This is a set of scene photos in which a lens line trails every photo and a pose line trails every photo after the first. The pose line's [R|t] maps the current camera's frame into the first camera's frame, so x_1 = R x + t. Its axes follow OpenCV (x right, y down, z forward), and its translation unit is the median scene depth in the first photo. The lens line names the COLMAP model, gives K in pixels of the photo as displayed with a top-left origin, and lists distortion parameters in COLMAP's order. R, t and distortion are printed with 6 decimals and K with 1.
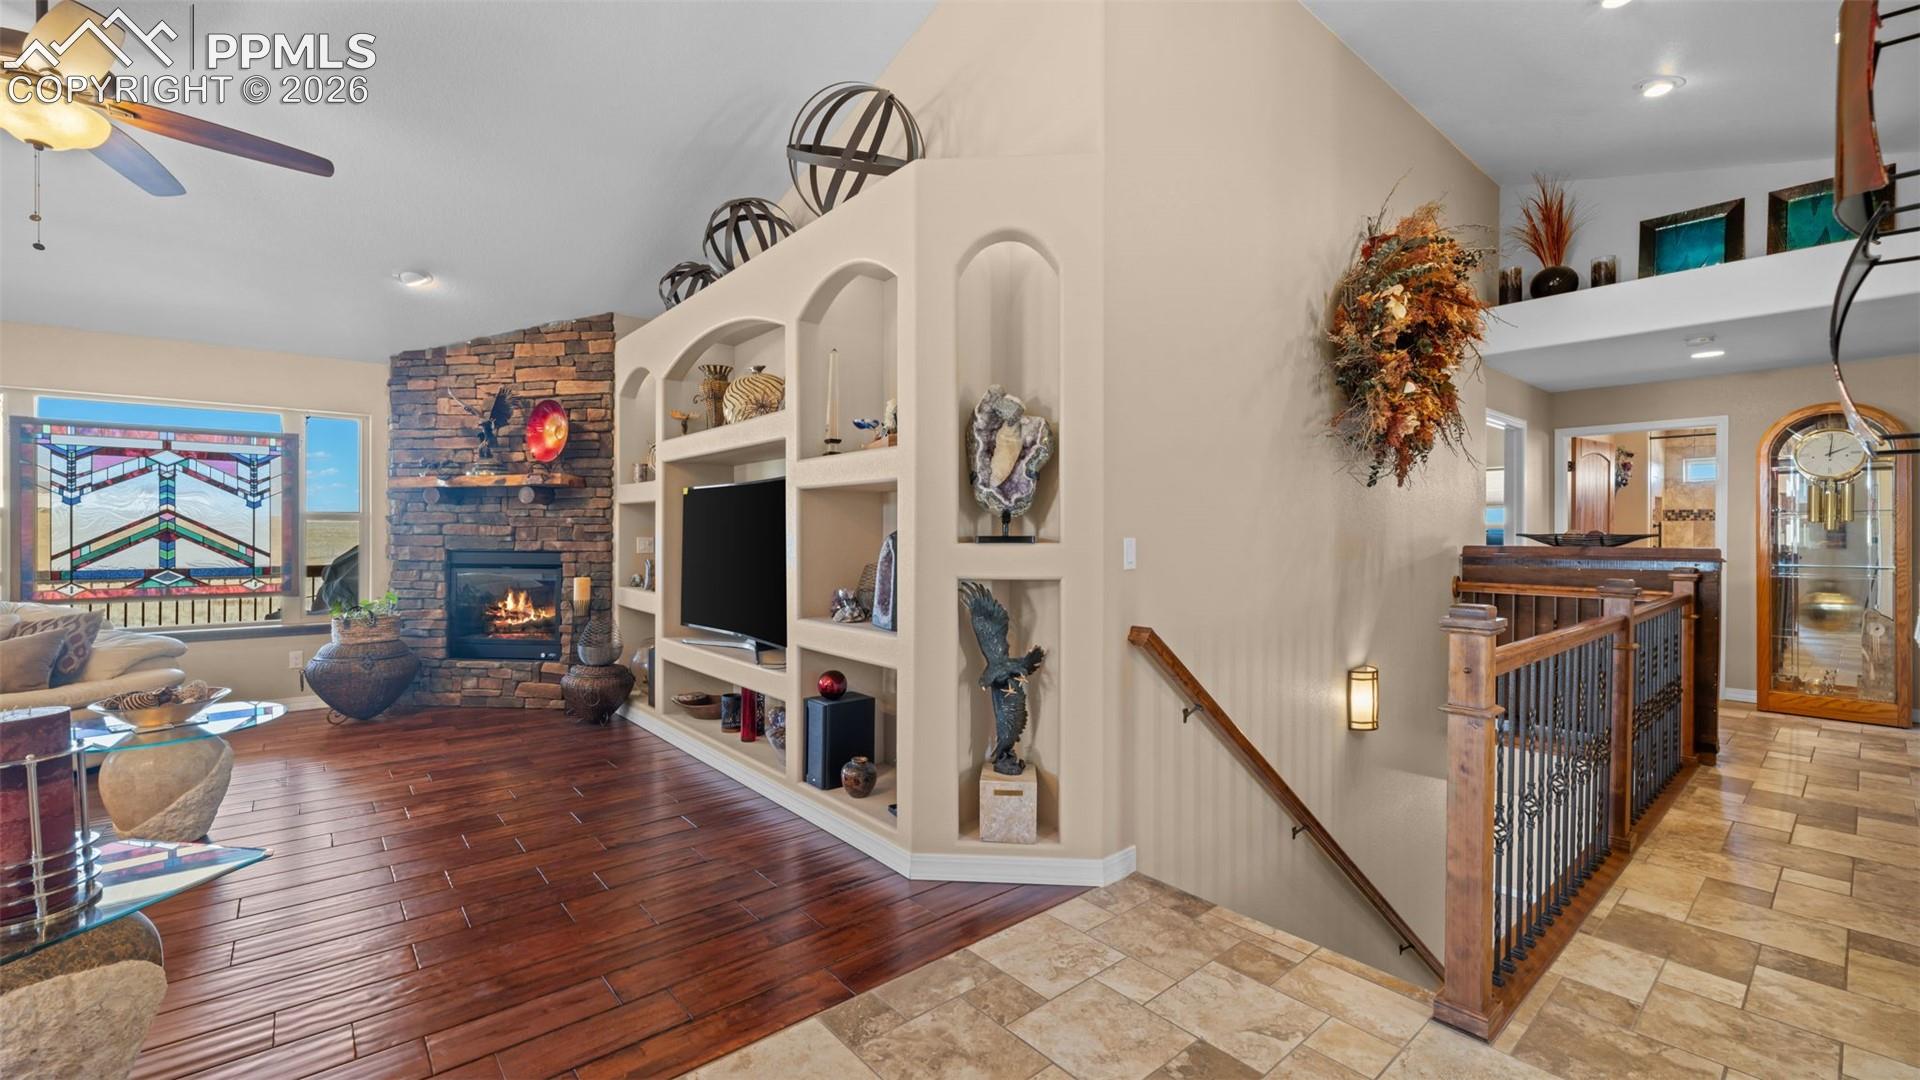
lens RADIAL K [[774.2, 0, 952.8], [0, 774.2, 534.3], [0, 0, 1]] dist [-0.000783, -0.001195]
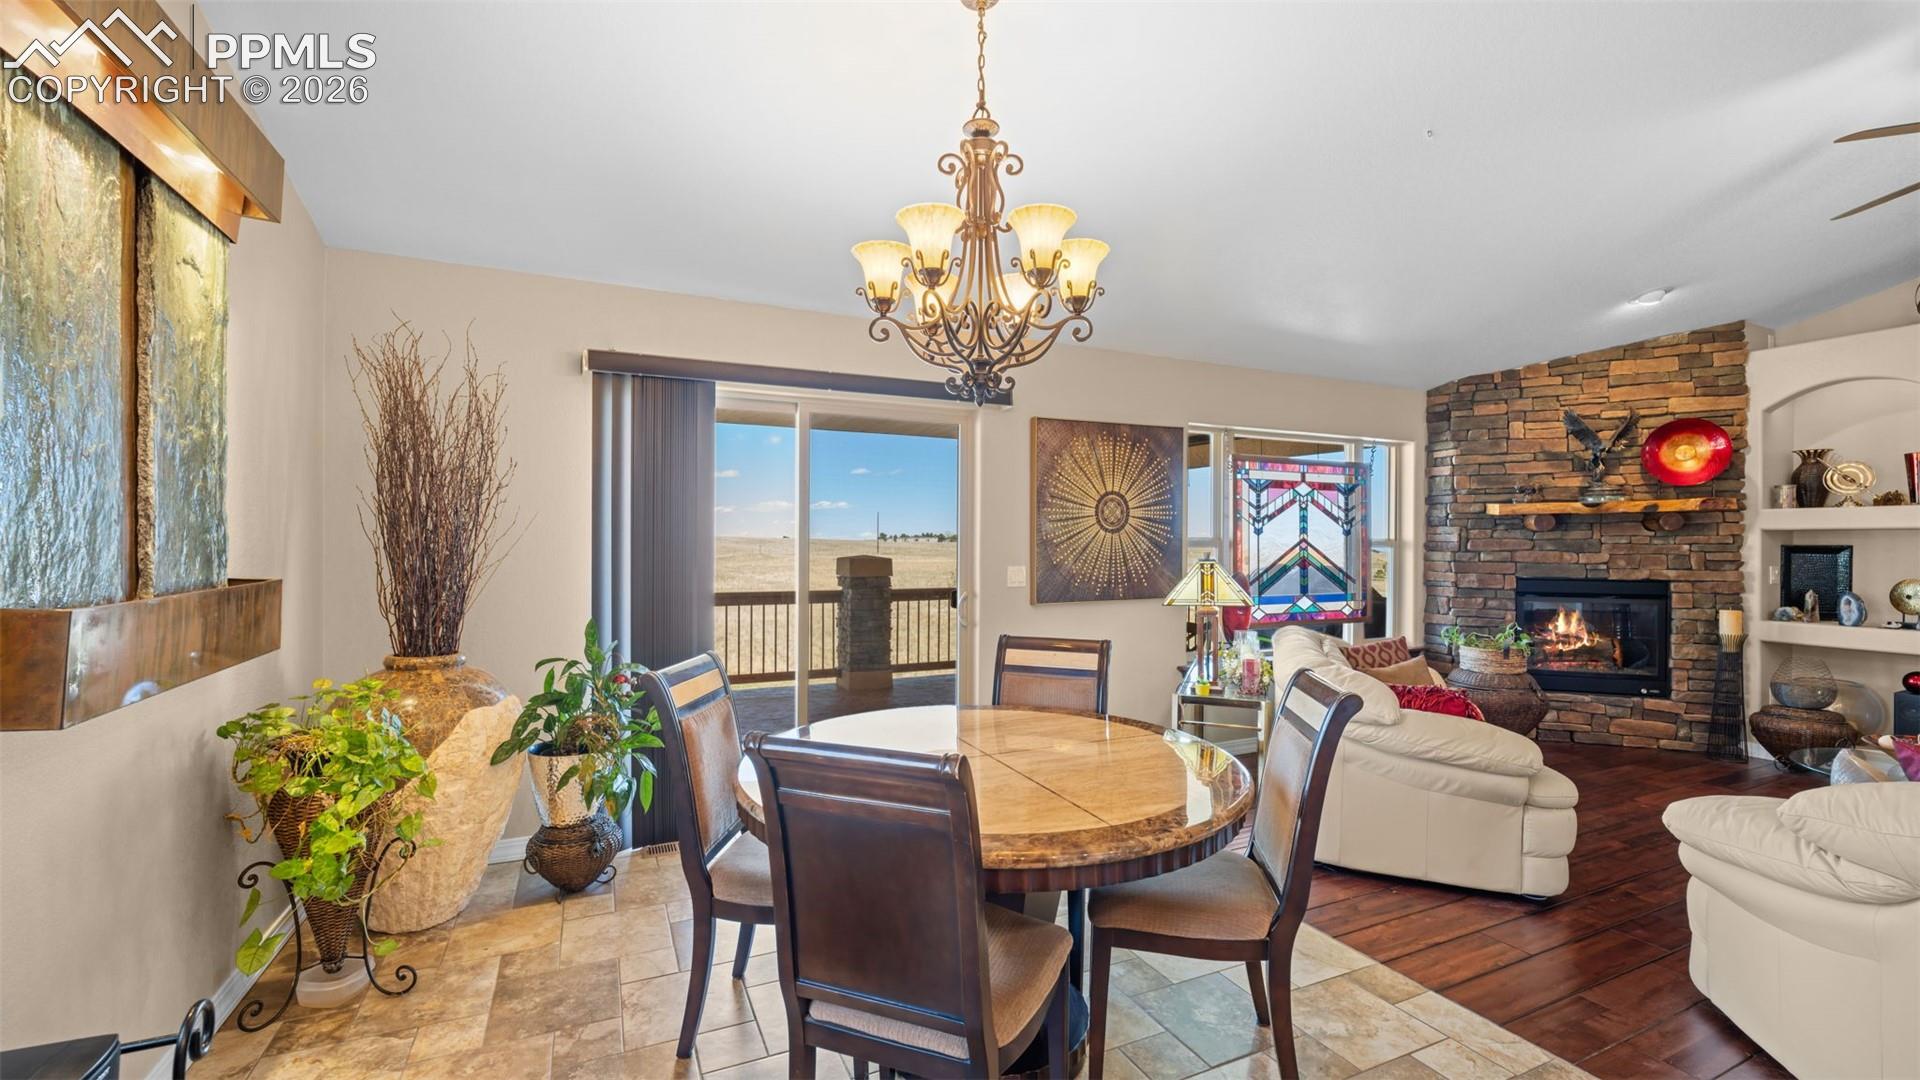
lens RADIAL K [[774.2, 0, 954.4], [0, 774.2, 541.8], [0, 0, 1]] dist [-0.000783, -0.001195]
pose [[0.962936, -0.000737, -0.269729, -1.100484], [-0.000299, 0.999993, -0.003801, -0.021407], [0.269730, 0.003741, 0.962929, -0.131765]]
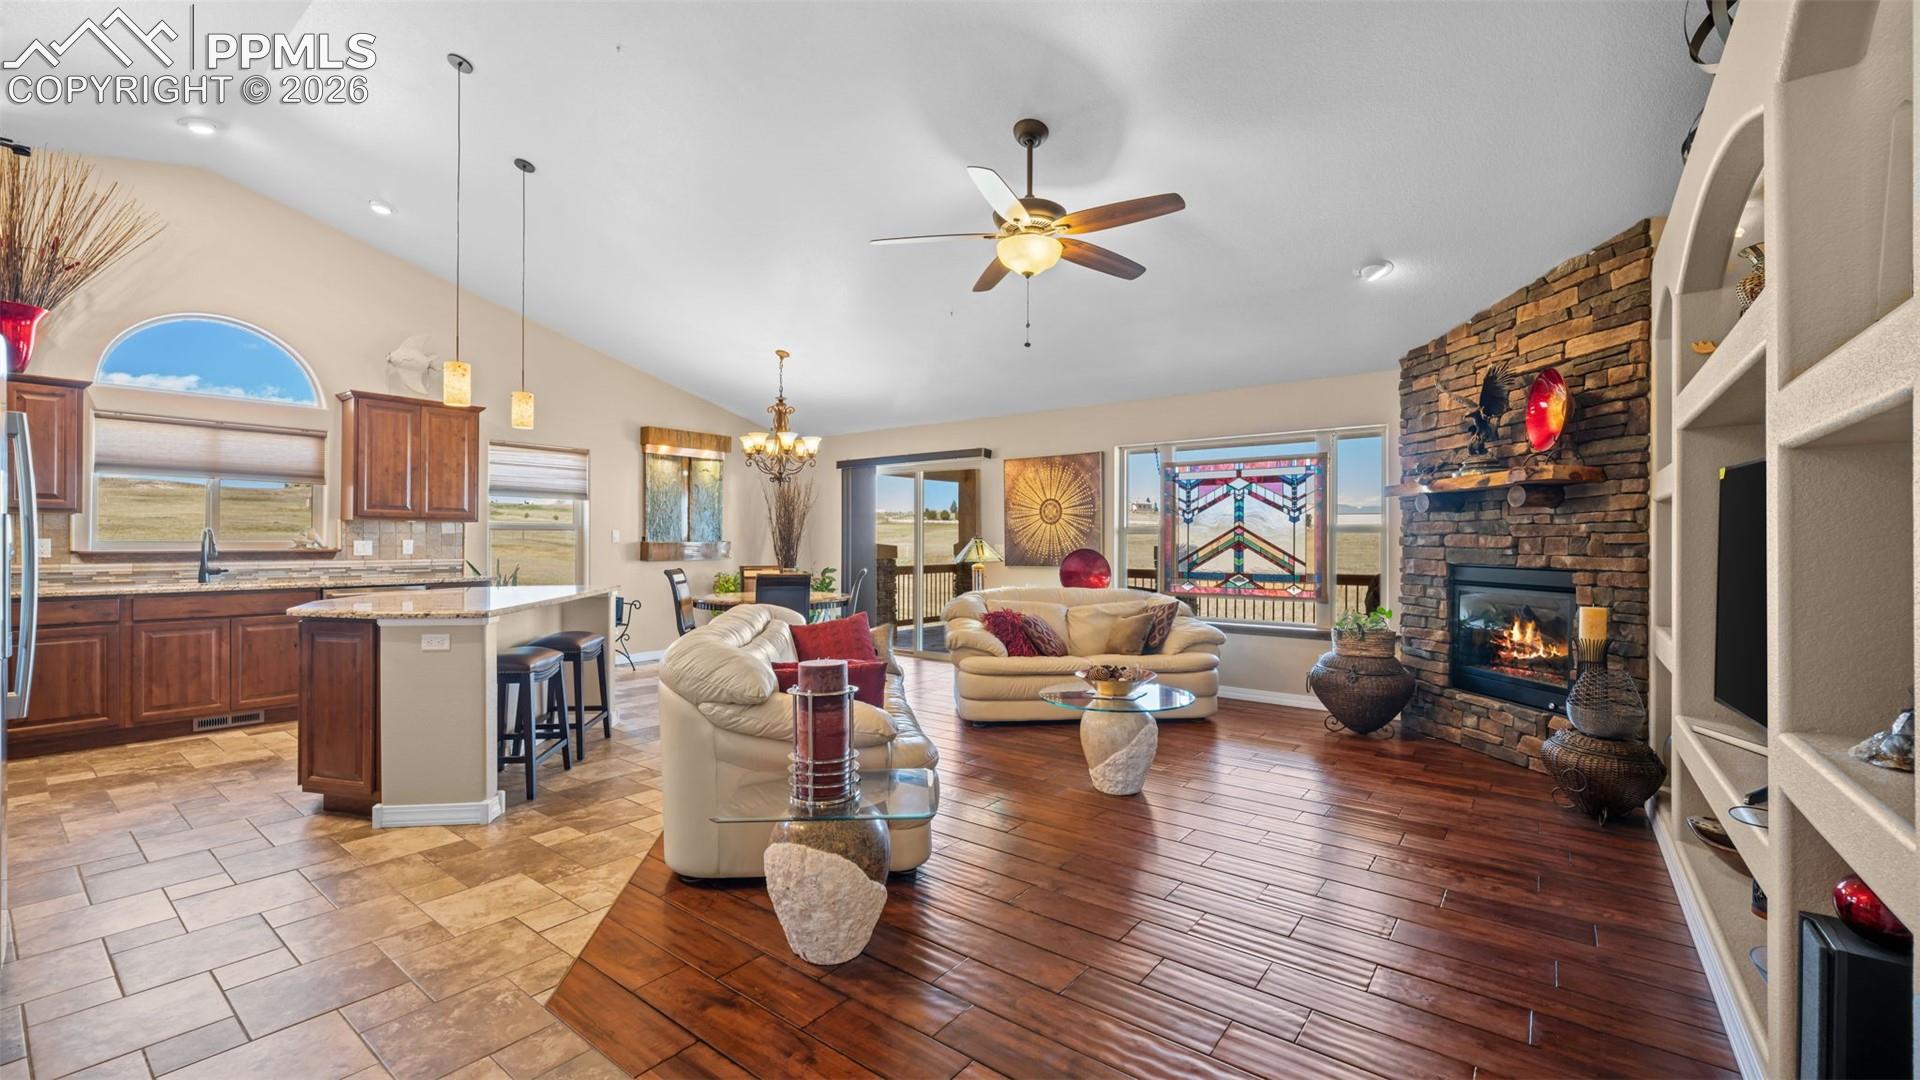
lens RADIAL K [[774.2, 0, 948.5], [0, 774.2, 540.7], [0, 0, 1]] dist [-0.000783, -0.001195]
pose [[0.204943, -0.003219, -0.978769, 0.095063], [-0.003880, 0.999984, -0.004101, -0.000493], [0.978766, 0.004638, 0.204927, 0.267723]]
